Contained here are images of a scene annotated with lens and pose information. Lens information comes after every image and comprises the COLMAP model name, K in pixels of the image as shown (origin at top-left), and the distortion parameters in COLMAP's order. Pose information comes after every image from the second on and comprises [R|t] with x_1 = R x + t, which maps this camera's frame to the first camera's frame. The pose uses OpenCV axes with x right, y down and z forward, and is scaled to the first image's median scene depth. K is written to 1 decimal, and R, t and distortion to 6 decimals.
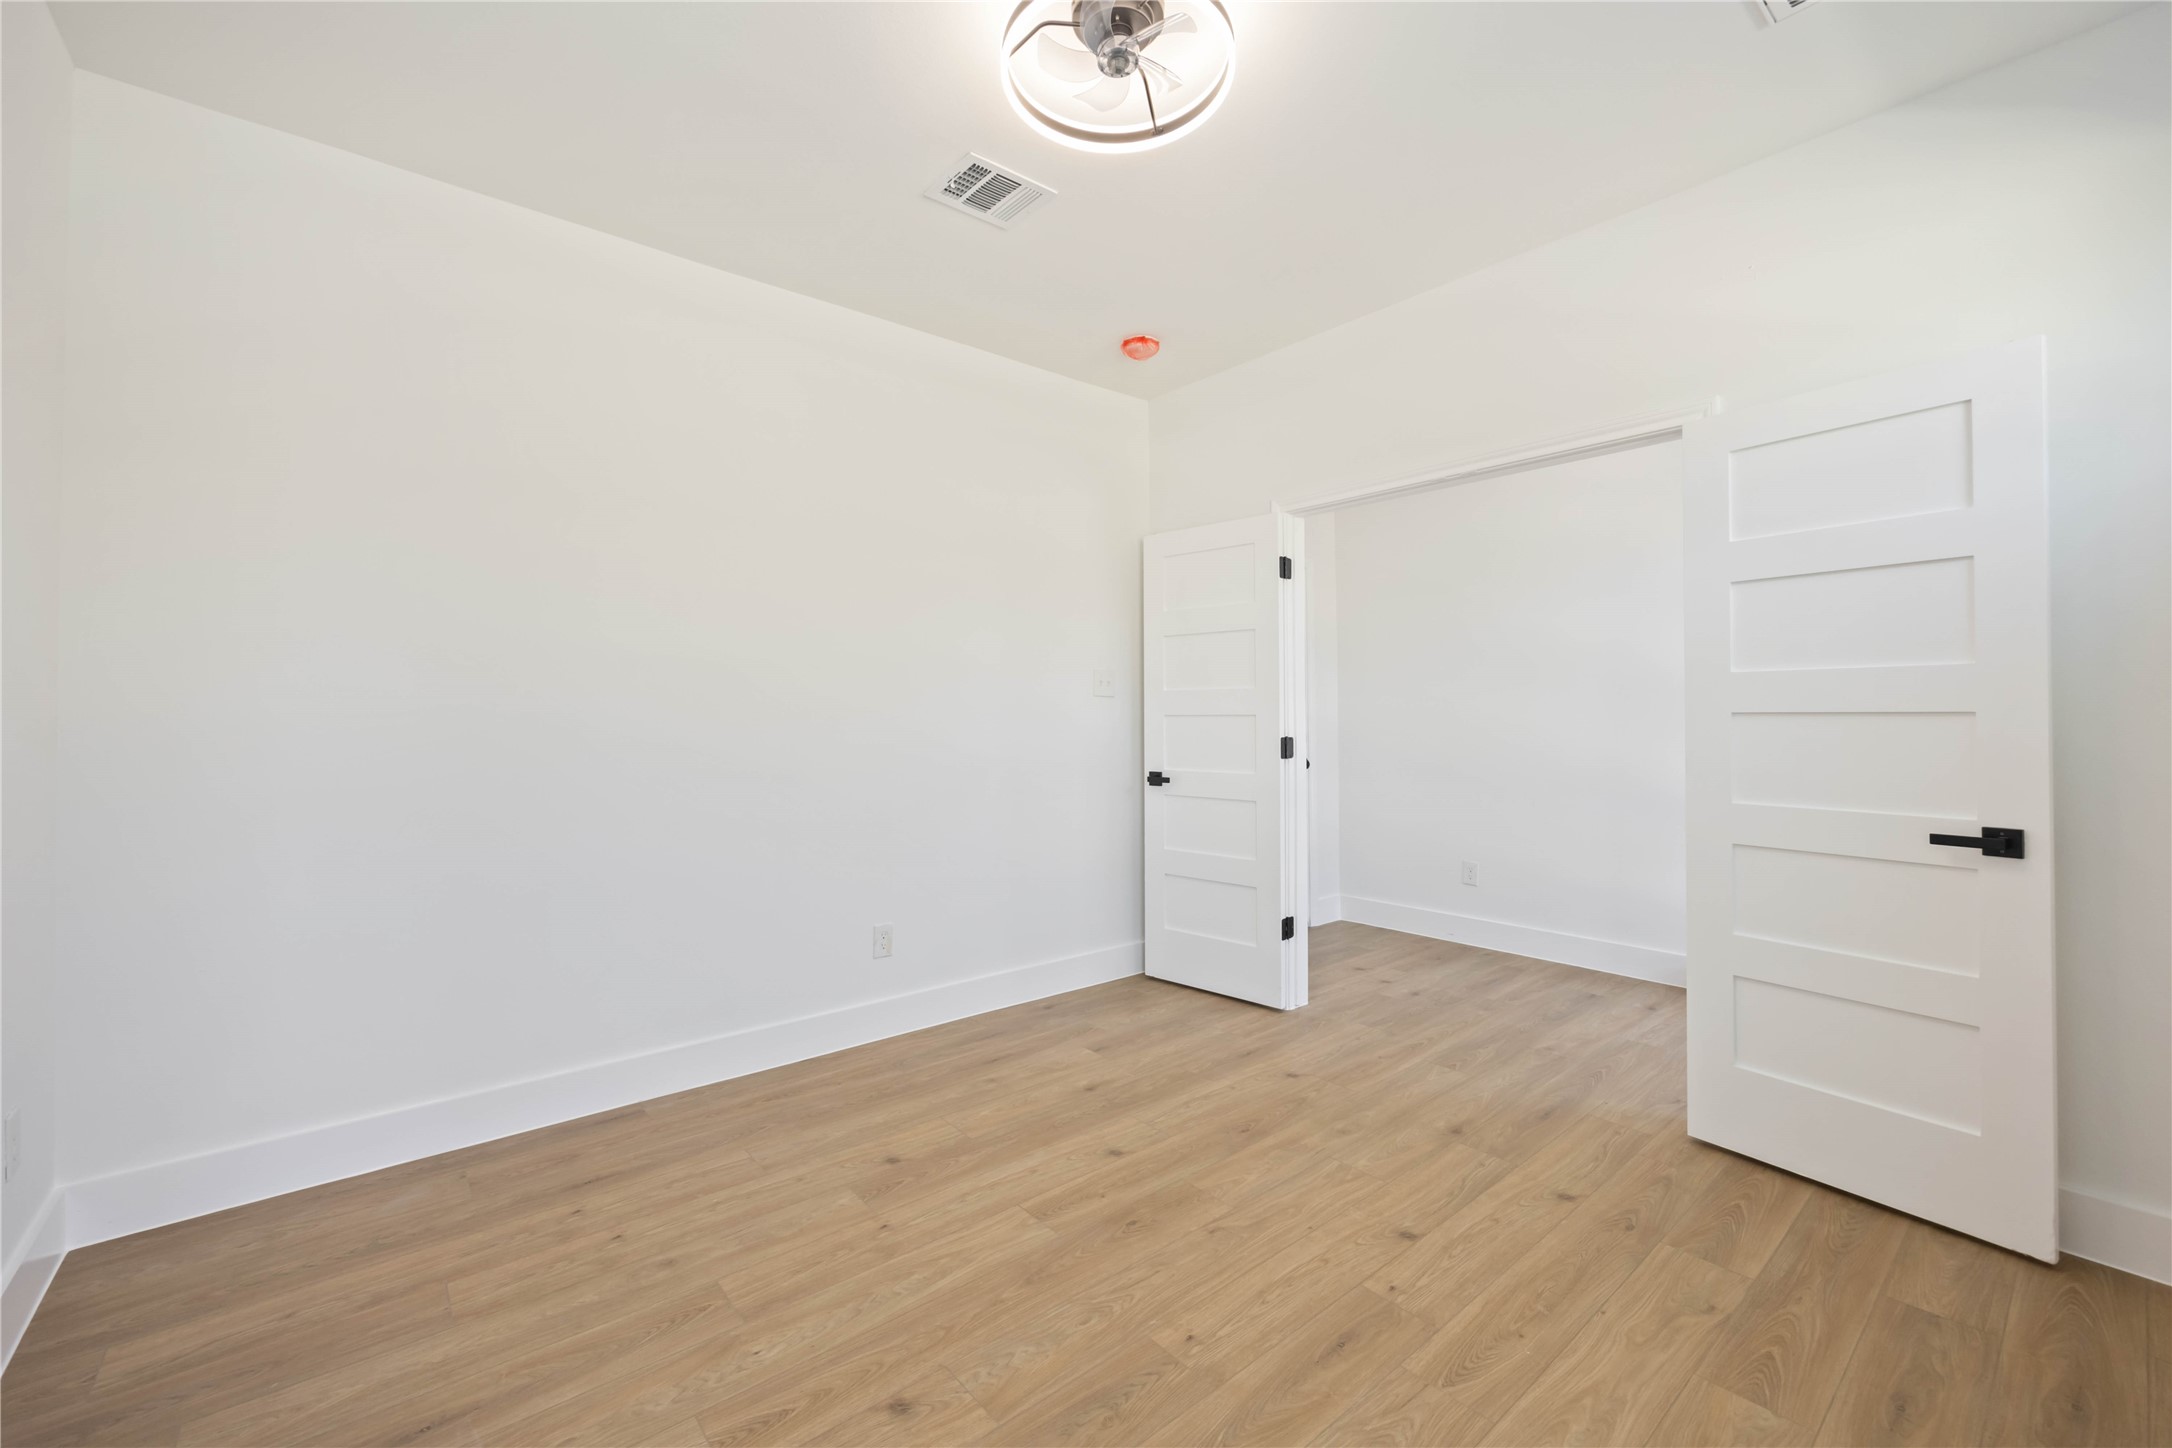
lens RADIAL K [[871.8, 0, 1087.7], [0, 871.8, 714.7], [0, 0, 1]] dist [-0.003822, -0.000366]
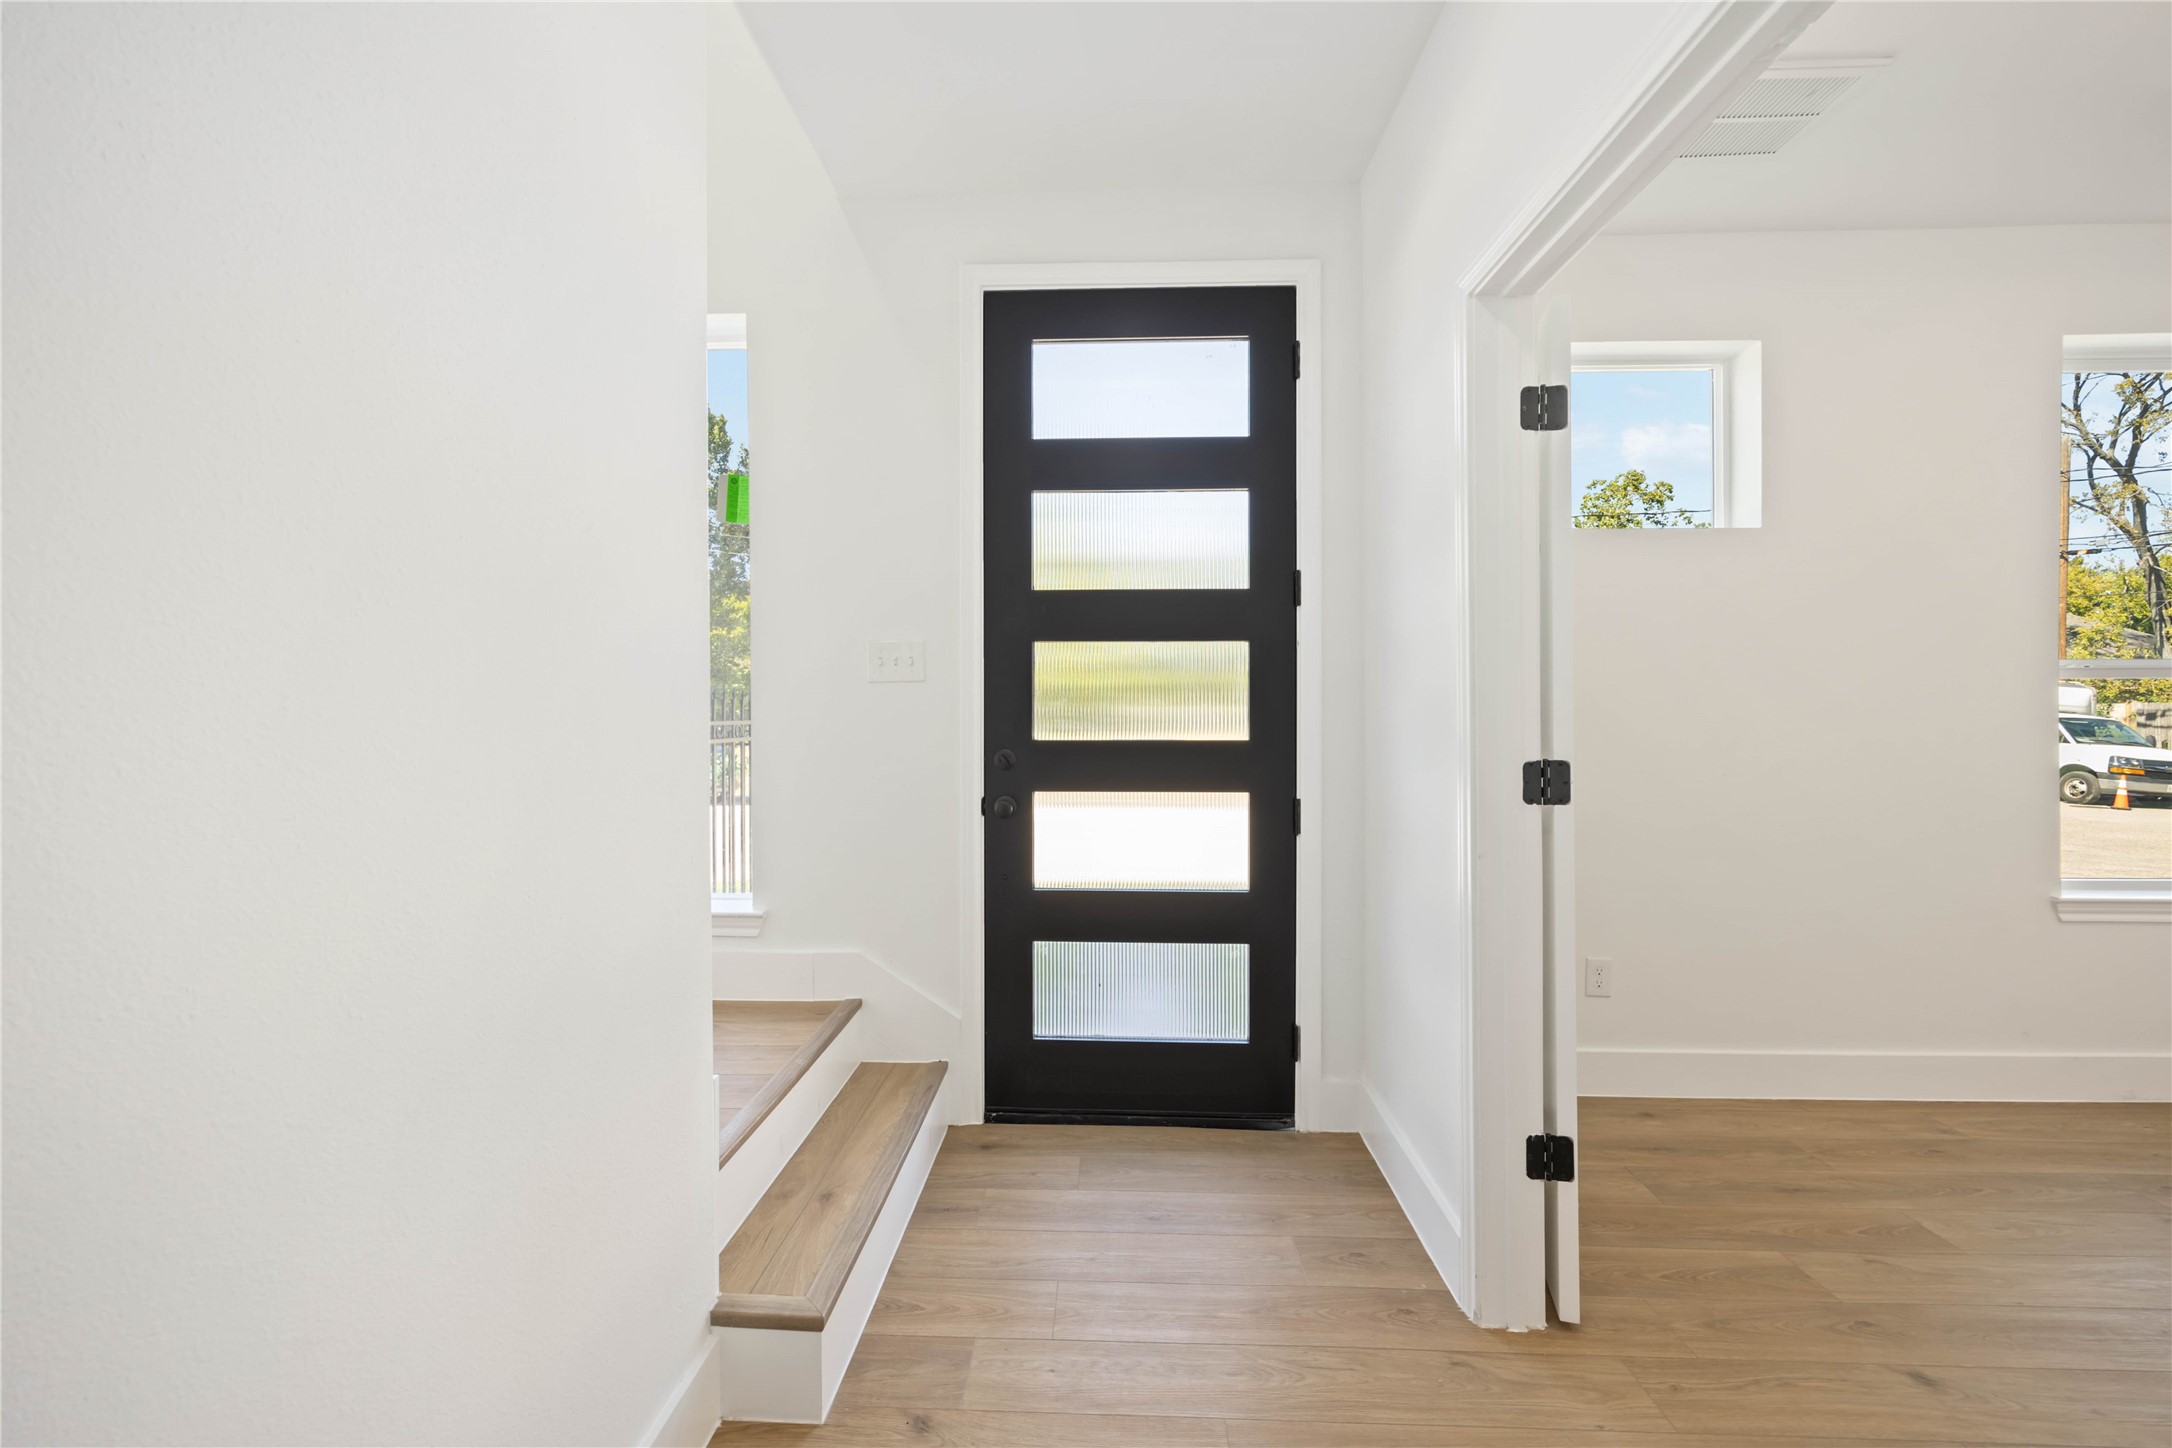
lens RADIAL K [[871.8, 0, 1087.7], [0, 871.8, 714.7], [0, 0, 1]] dist [-0.003822, -0.000366]
pose [[-0.734578, 0.008975, 0.678465, 0.634334], [0.008228, 0.999957, -0.004320, -0.004539], [-0.678474, 0.002409, -0.734620, 2.245497]]
